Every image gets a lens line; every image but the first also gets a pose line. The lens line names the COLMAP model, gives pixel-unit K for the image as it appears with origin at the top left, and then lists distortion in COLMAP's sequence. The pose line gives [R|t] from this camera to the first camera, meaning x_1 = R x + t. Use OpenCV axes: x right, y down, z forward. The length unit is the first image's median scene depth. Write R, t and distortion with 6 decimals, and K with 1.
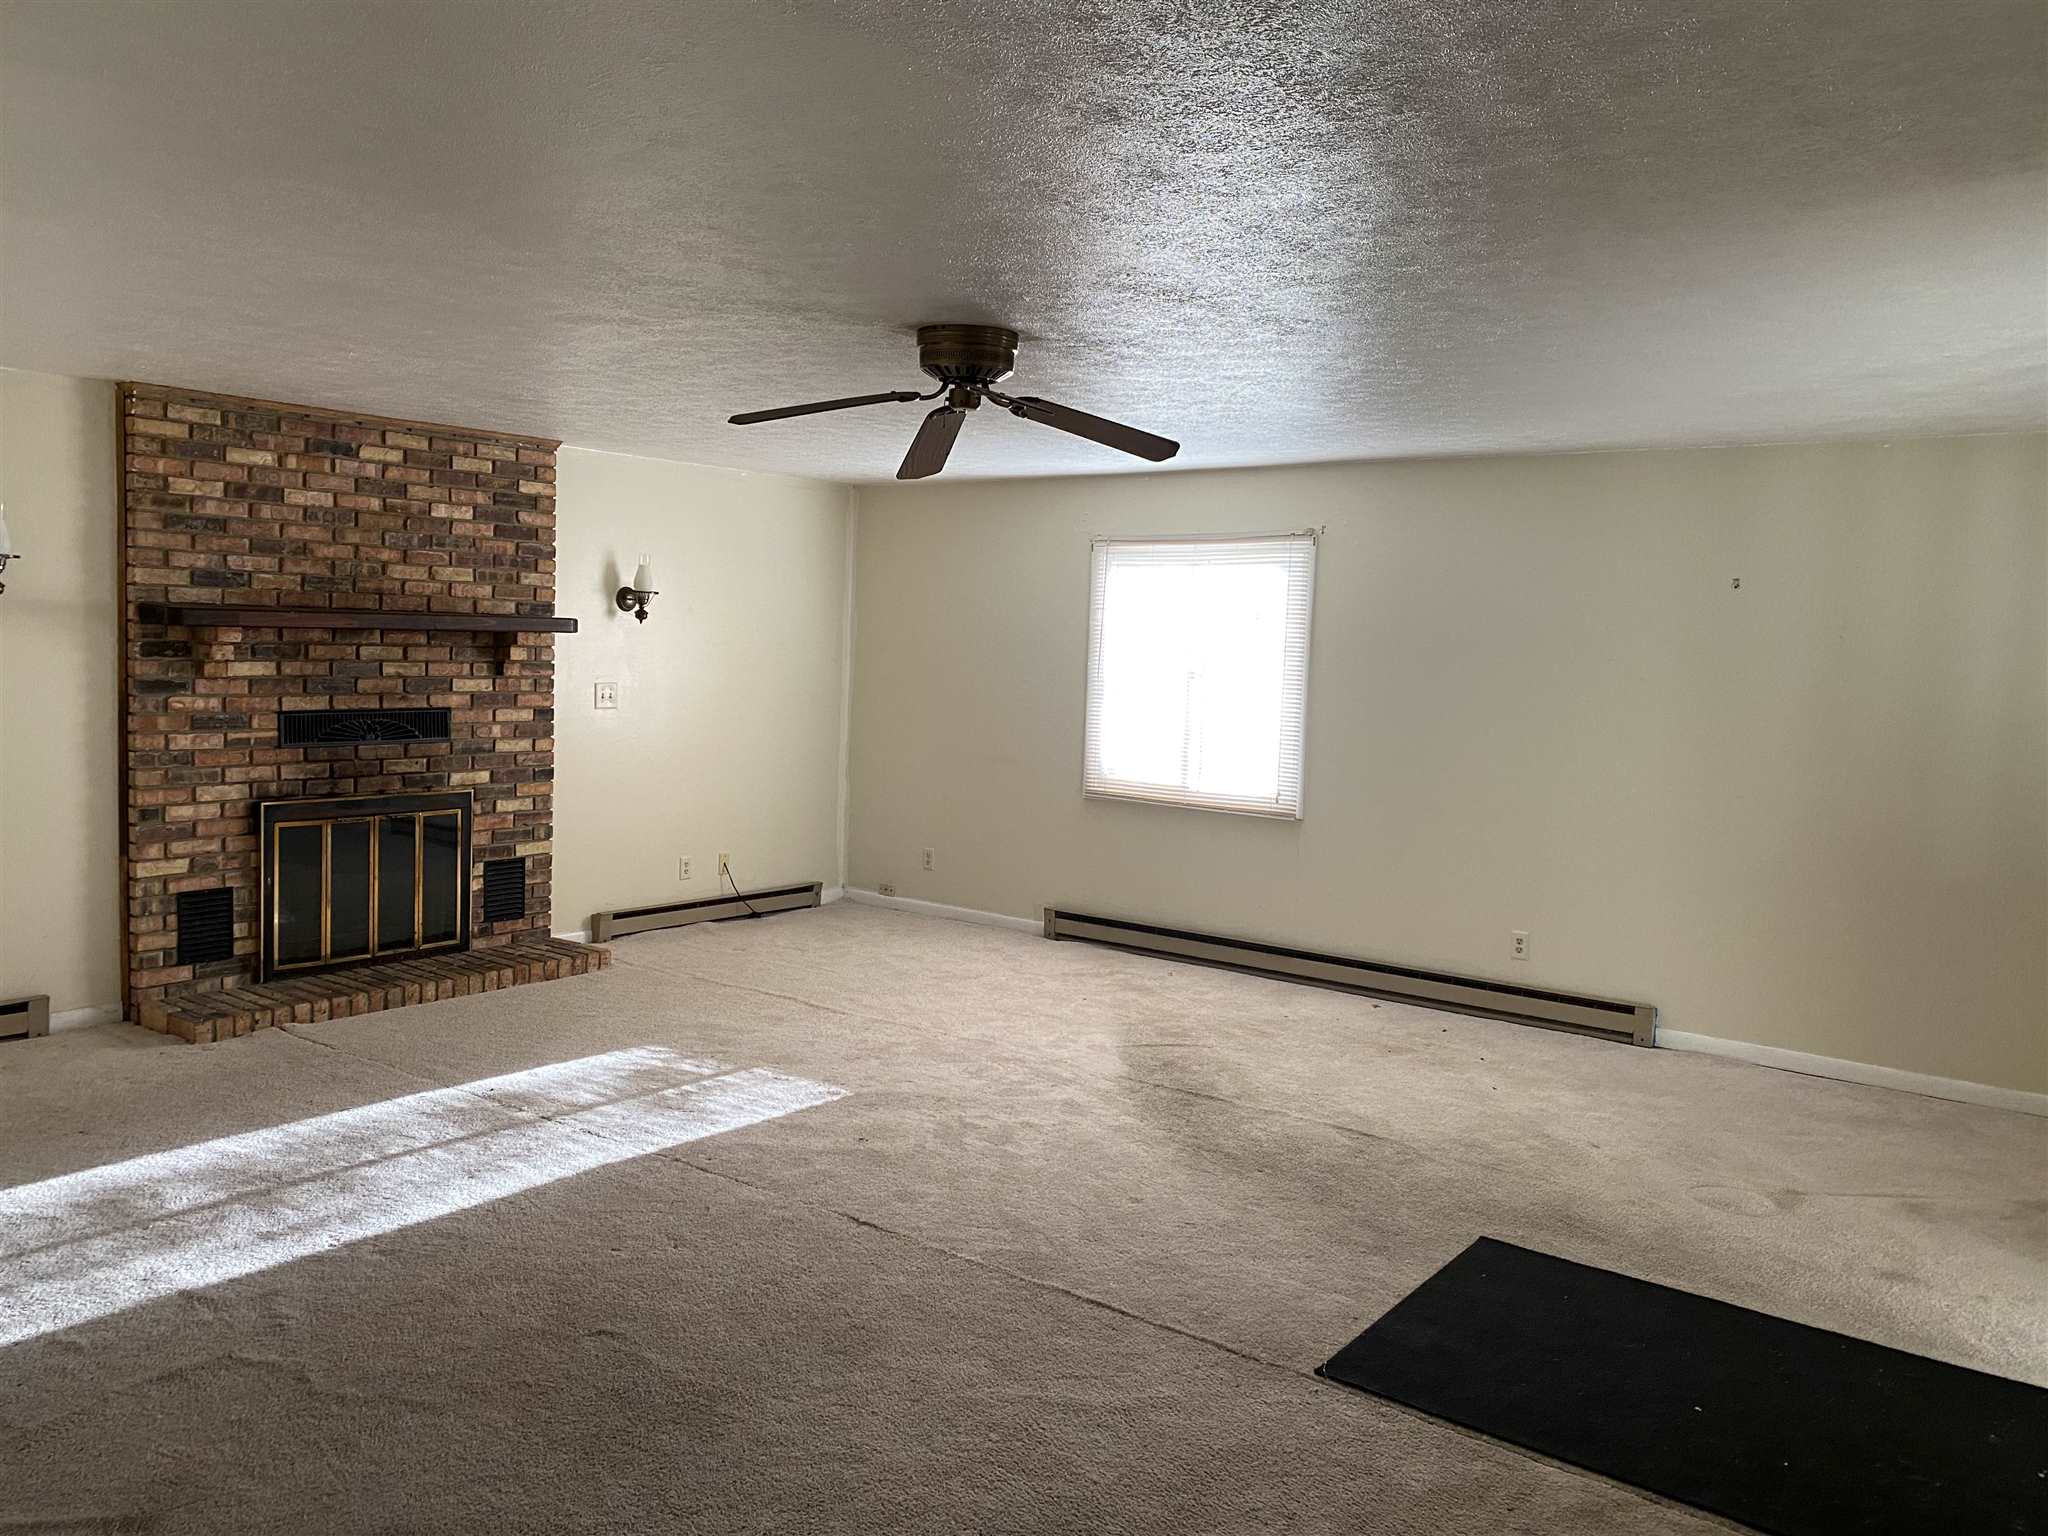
lens RADIAL K [[1539.7, 0, 1022.5], [0, 1539.7, 753.0], [0, 0, 1]] dist [0.006324, 0.007142]
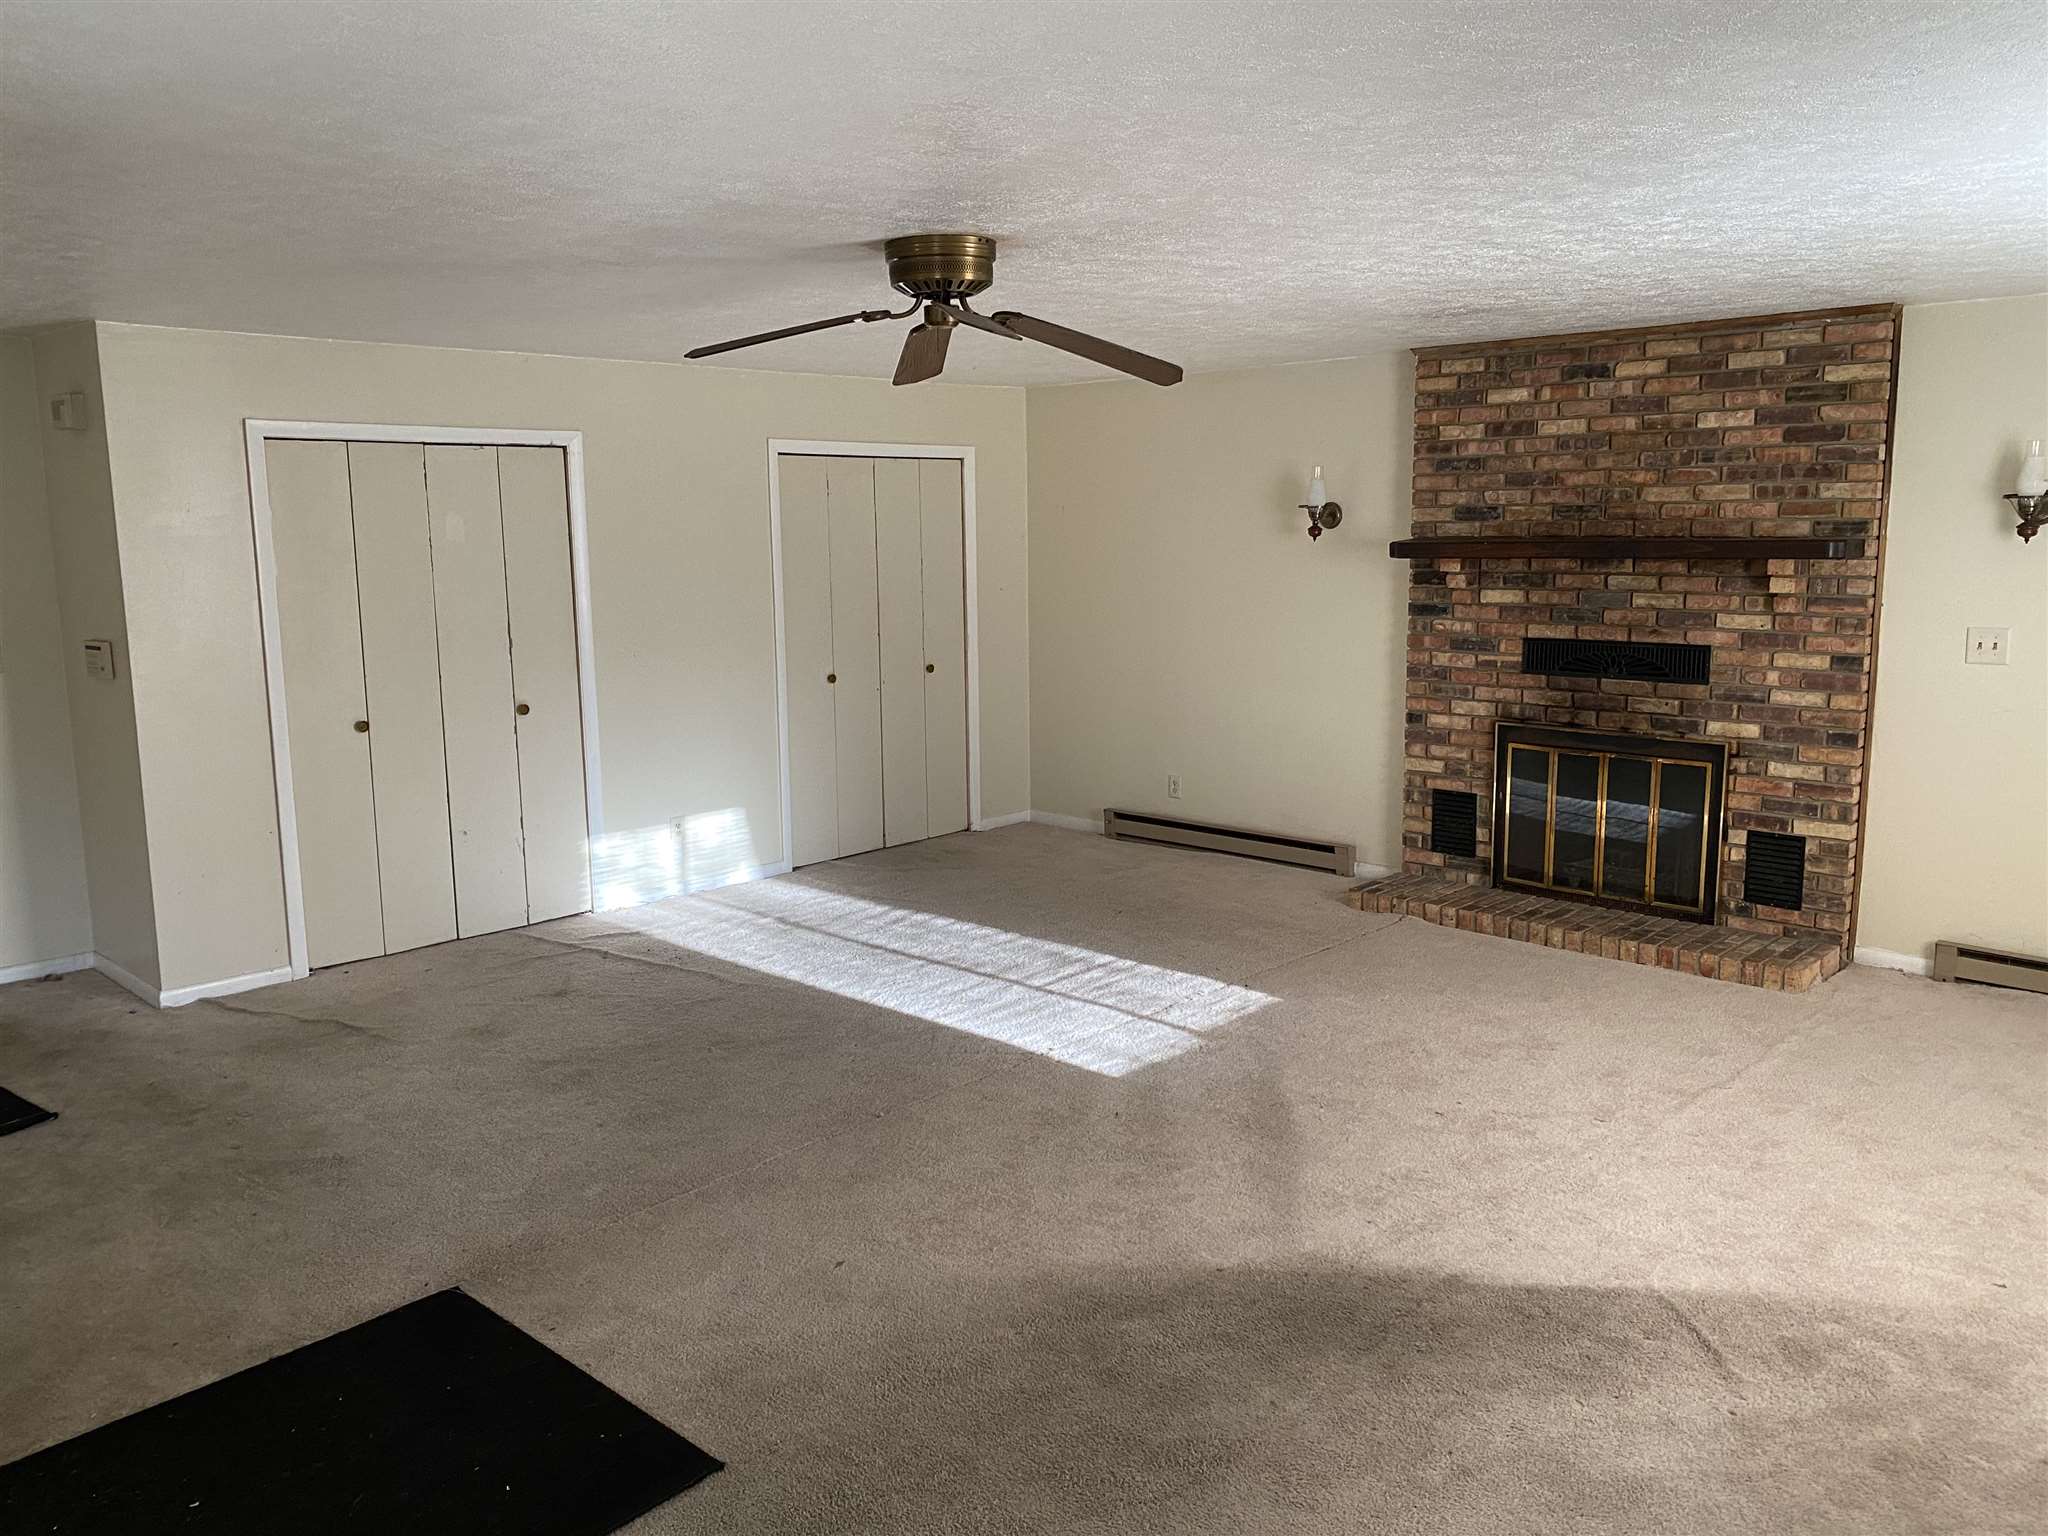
lens RADIAL K [[1527.7, 0, 1015.0], [0, 1527.7, 780.8], [0, 0, 1]] dist [-0.004420, -0.000559]
pose [[-0.106366, 0.137124, -0.984827, 0.578836], [-0.068405, 0.987090, 0.144827, -0.056543], [0.991971, 0.082772, -0.095613, 0.749382]]
